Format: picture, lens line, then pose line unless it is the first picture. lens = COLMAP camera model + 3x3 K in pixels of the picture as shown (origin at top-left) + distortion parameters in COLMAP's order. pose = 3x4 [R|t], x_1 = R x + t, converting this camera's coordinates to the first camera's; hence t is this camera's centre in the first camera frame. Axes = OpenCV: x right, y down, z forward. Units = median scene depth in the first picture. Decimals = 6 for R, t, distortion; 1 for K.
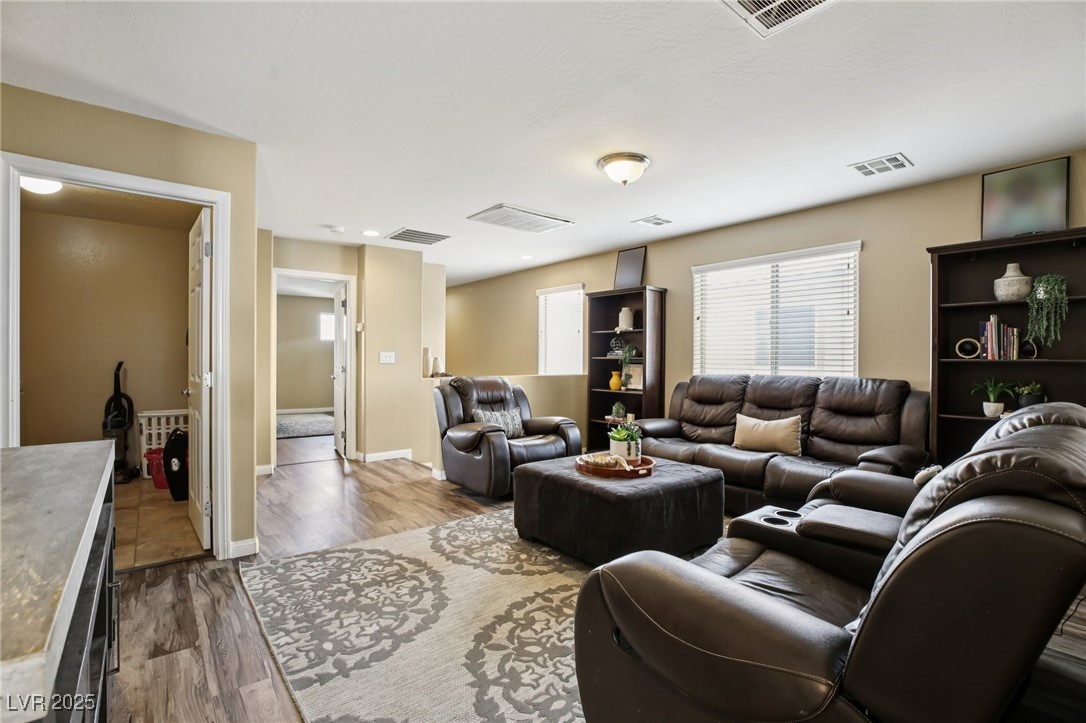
lens RADIAL K [[506.8, 0, 548.3], [0, 506.8, 362.1], [0, 0, 1]] dist [-0.024001, 0.001560]
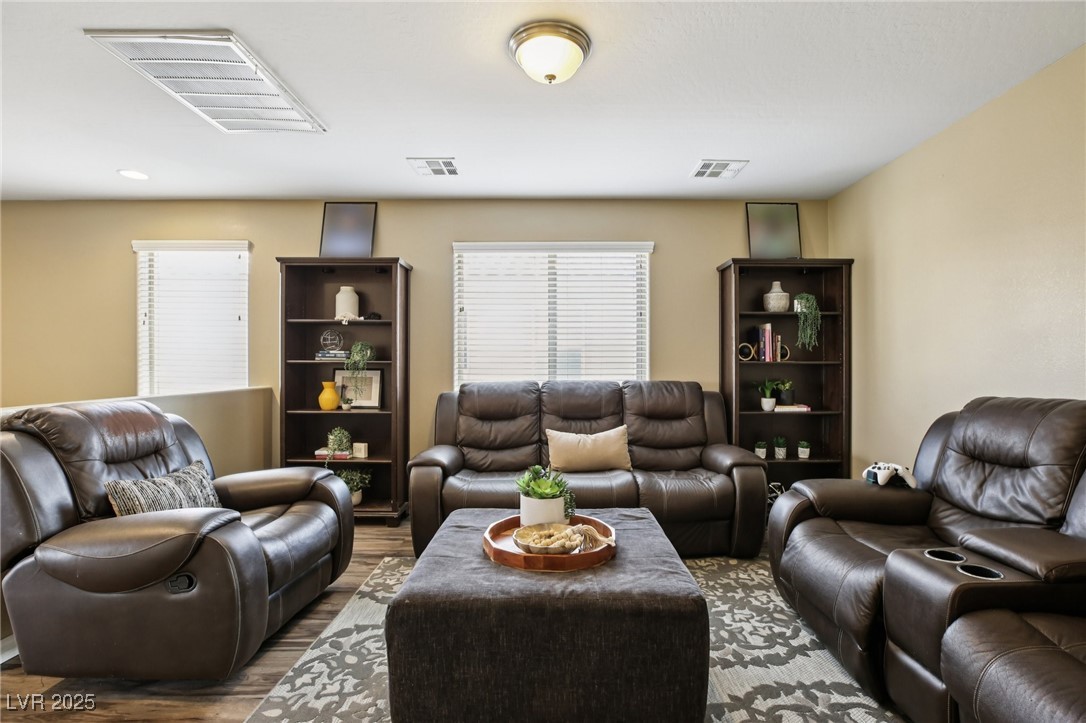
lens RADIAL K [[506.8, 0, 544.5], [0, 506.8, 361.1], [0, 0, 1]] dist [-0.024001, 0.001560]
pose [[0.634831, -0.001484, 0.772650, -0.242205], [0.007867, 0.999959, -0.004543, -0.003628], [-0.772611, 0.008962, 0.634816, 0.449084]]
